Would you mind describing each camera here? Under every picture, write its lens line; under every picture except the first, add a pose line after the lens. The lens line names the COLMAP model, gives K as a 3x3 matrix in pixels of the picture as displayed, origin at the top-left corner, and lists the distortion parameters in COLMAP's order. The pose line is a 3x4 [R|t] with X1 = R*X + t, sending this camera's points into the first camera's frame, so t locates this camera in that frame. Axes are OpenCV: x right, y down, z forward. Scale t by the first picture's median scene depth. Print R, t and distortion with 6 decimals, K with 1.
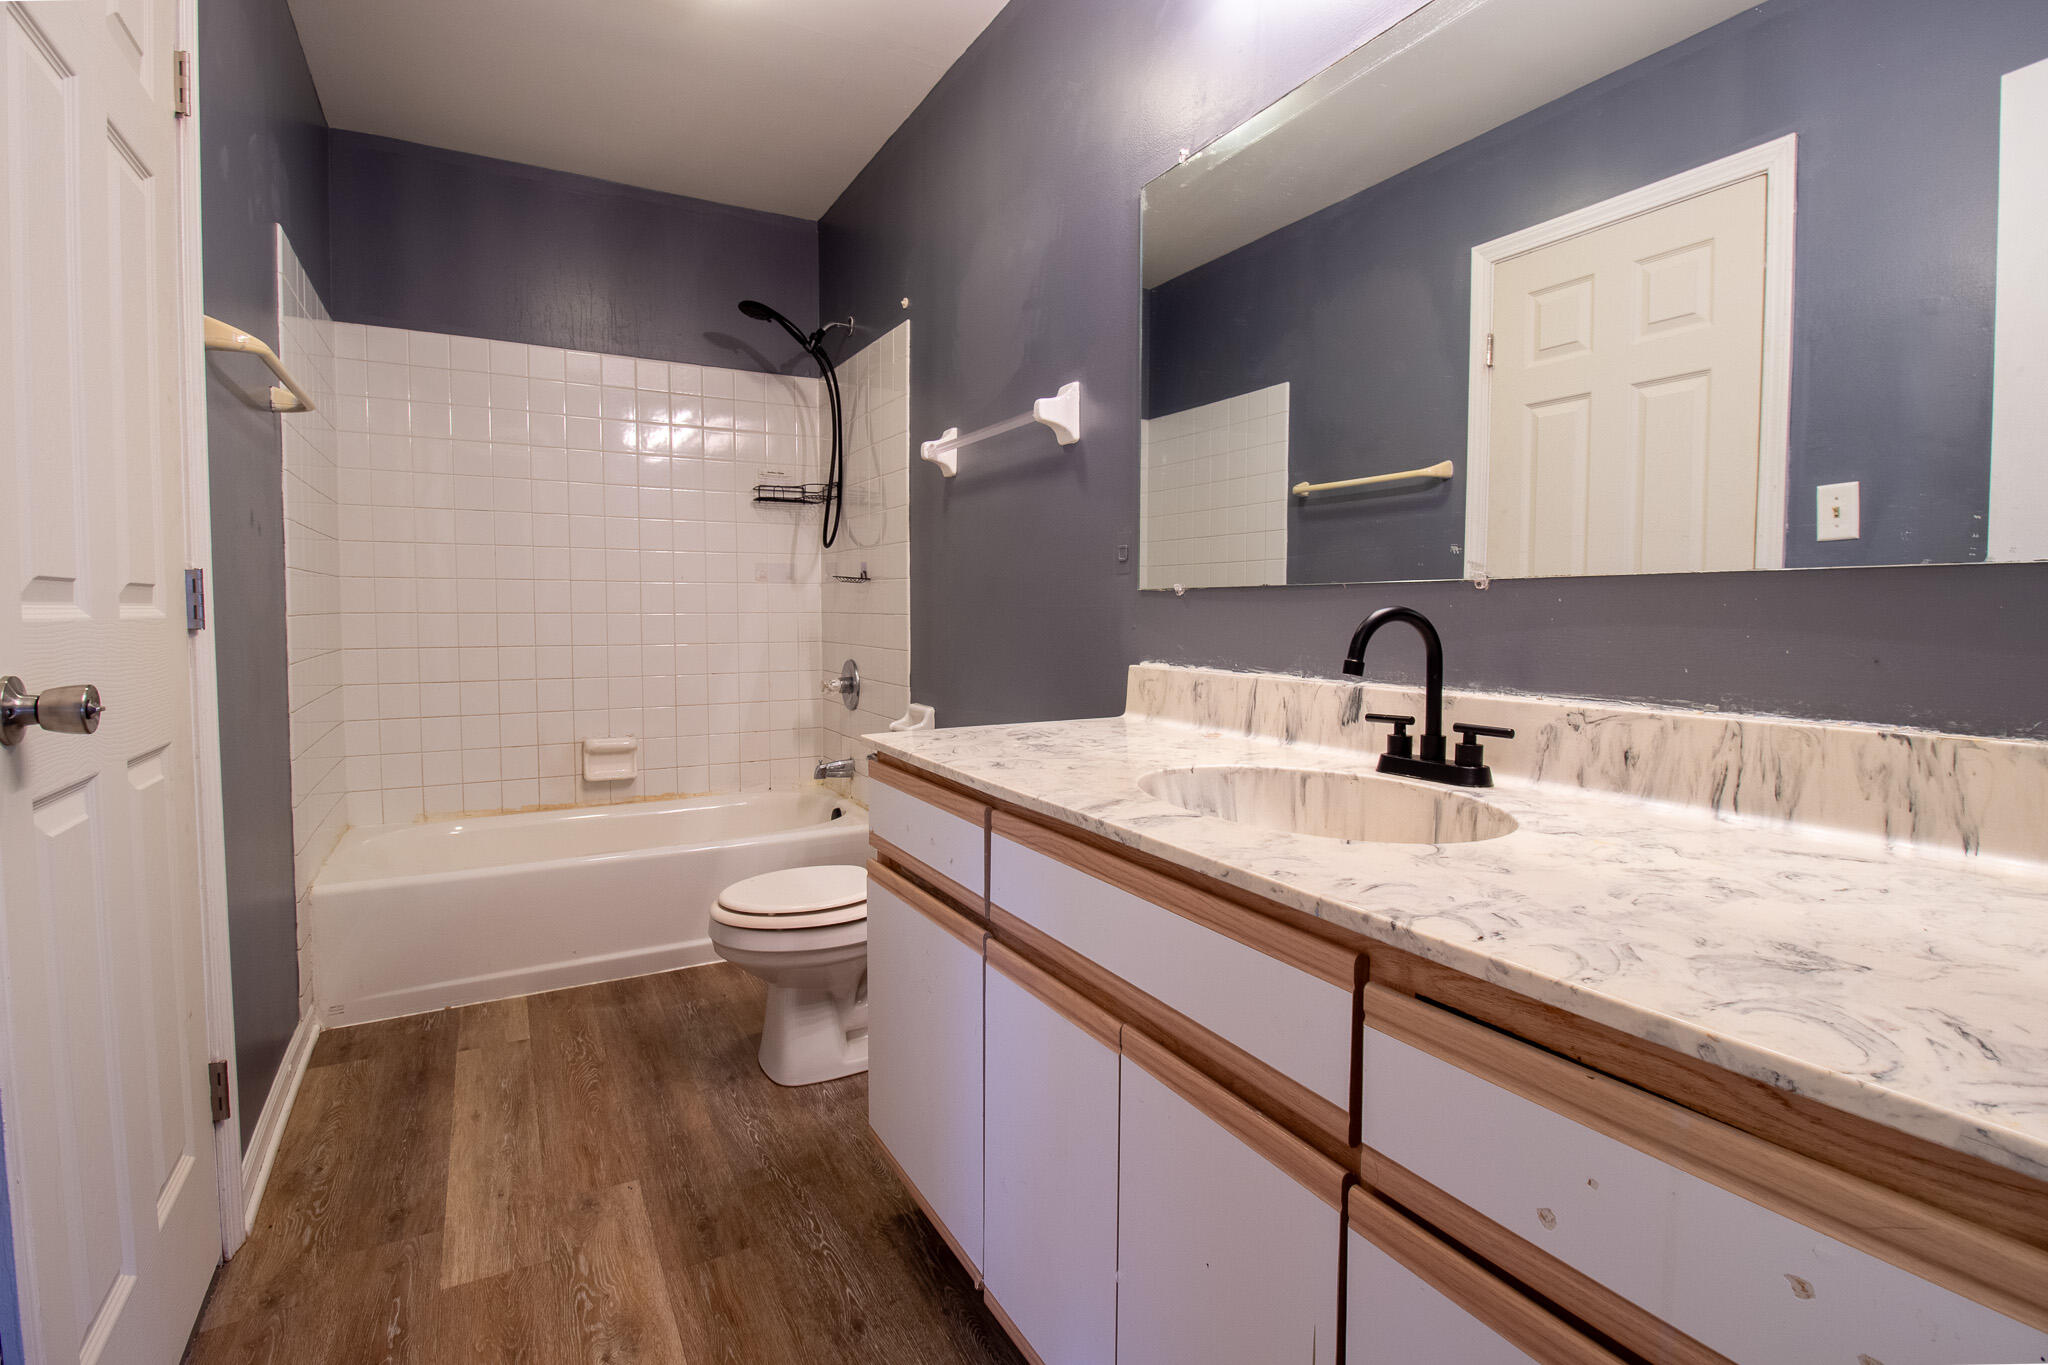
lens RADIAL K [[977.7, 0, 1041.8], [0, 977.7, 656.6], [0, 0, 1]] dist [0.001432, -0.013042]
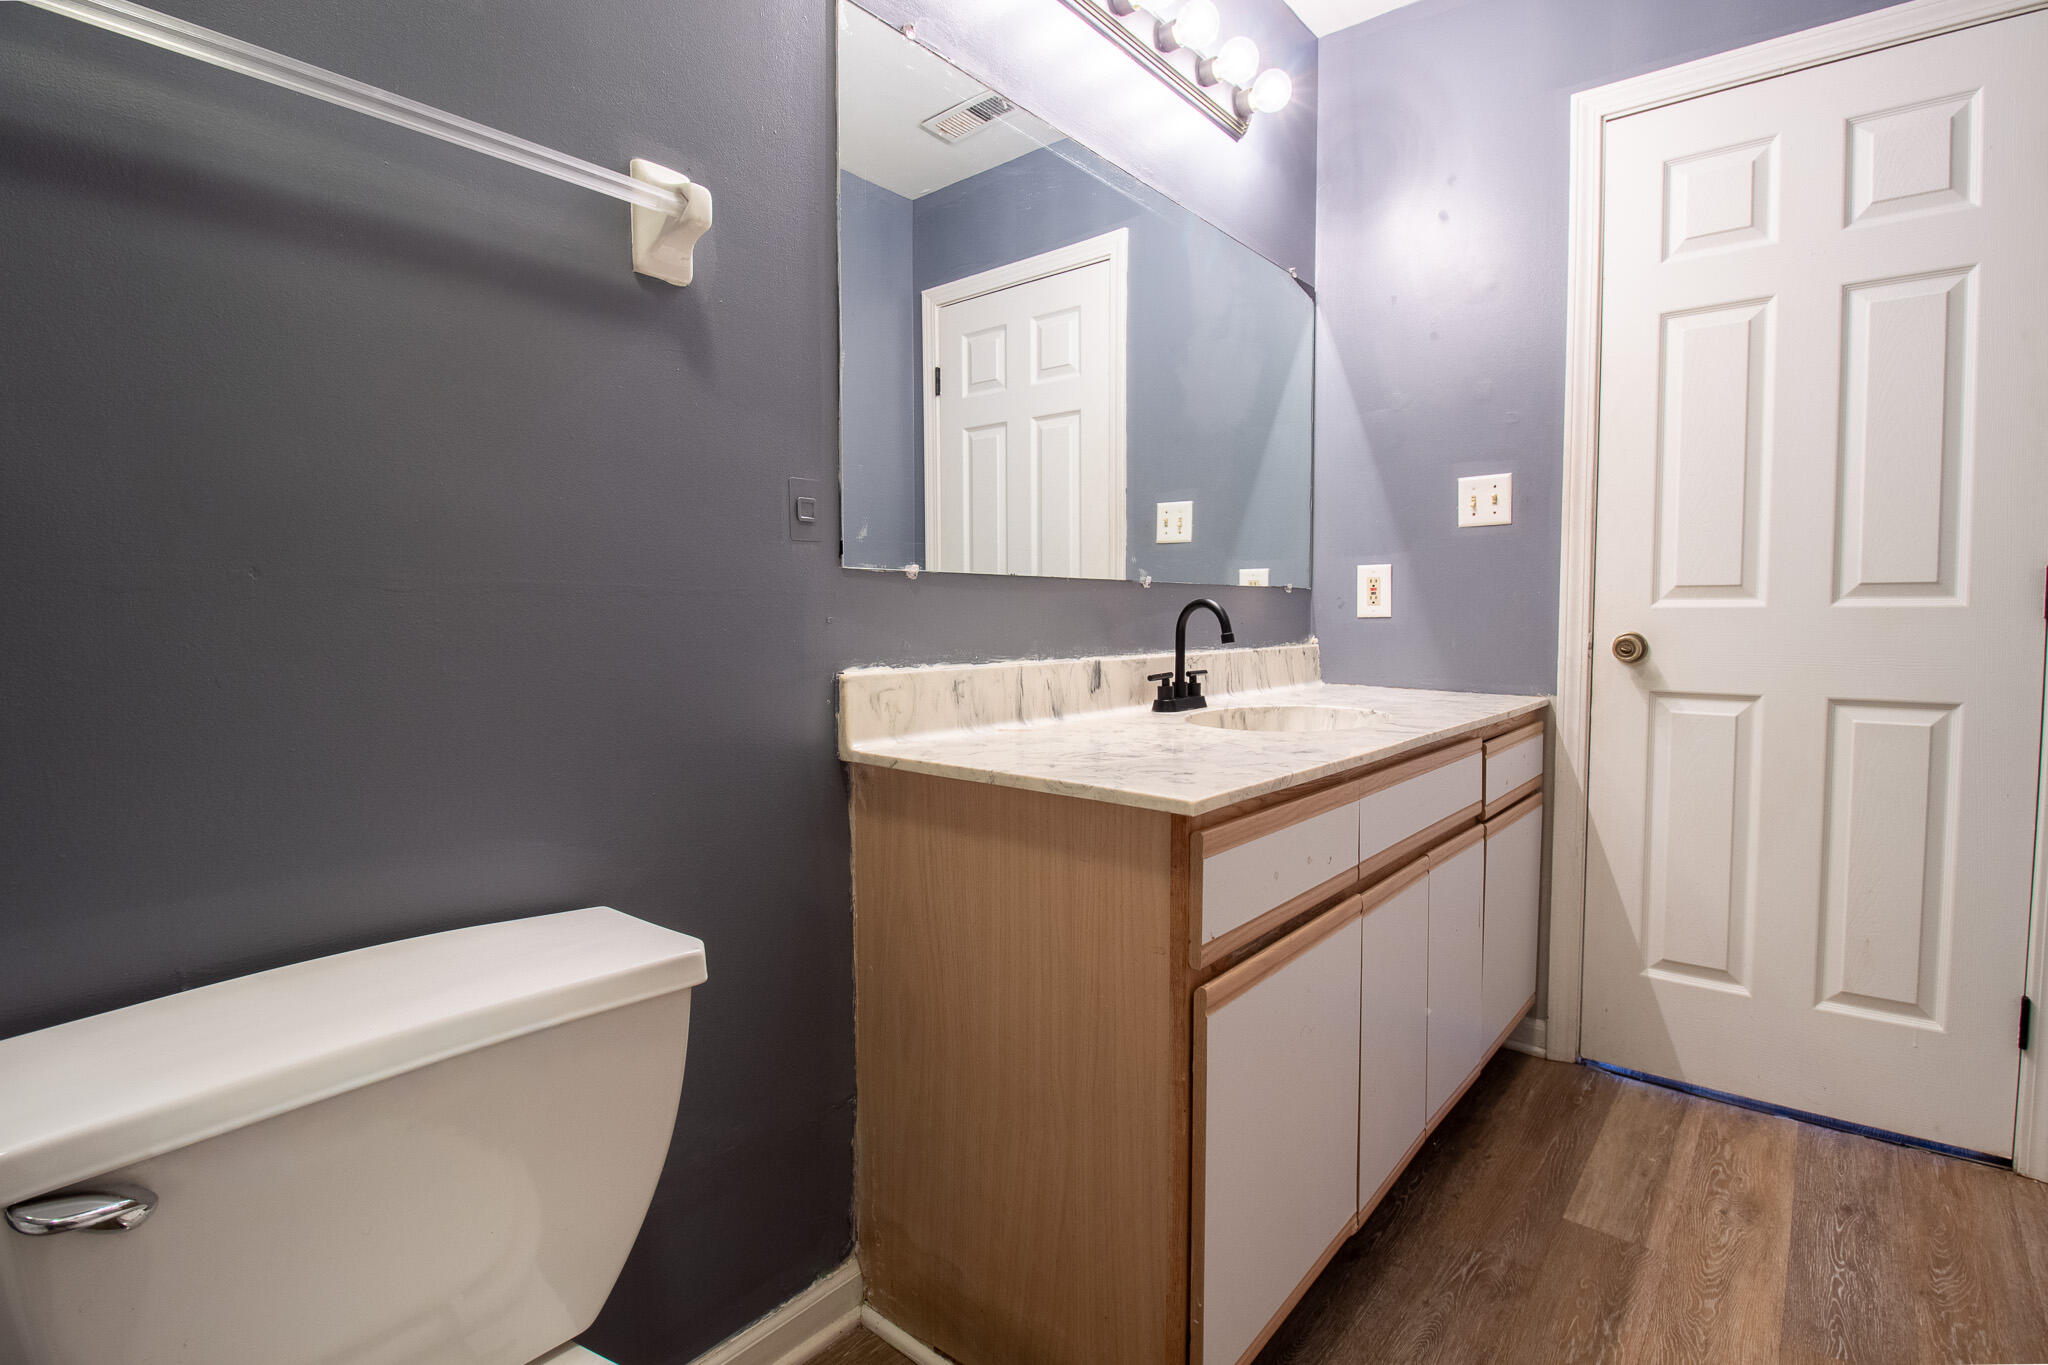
lens RADIAL K [[977.7, 0, 1041.8], [0, 977.7, 656.6], [0, 0, 1]] dist [0.001432, -0.013042]
pose [[-0.359852, -0.051819, 0.931569, -0.812290], [0.038238, 0.996799, 0.070218, -0.064399], [-0.932226, 0.060889, -0.356718, 1.482716]]
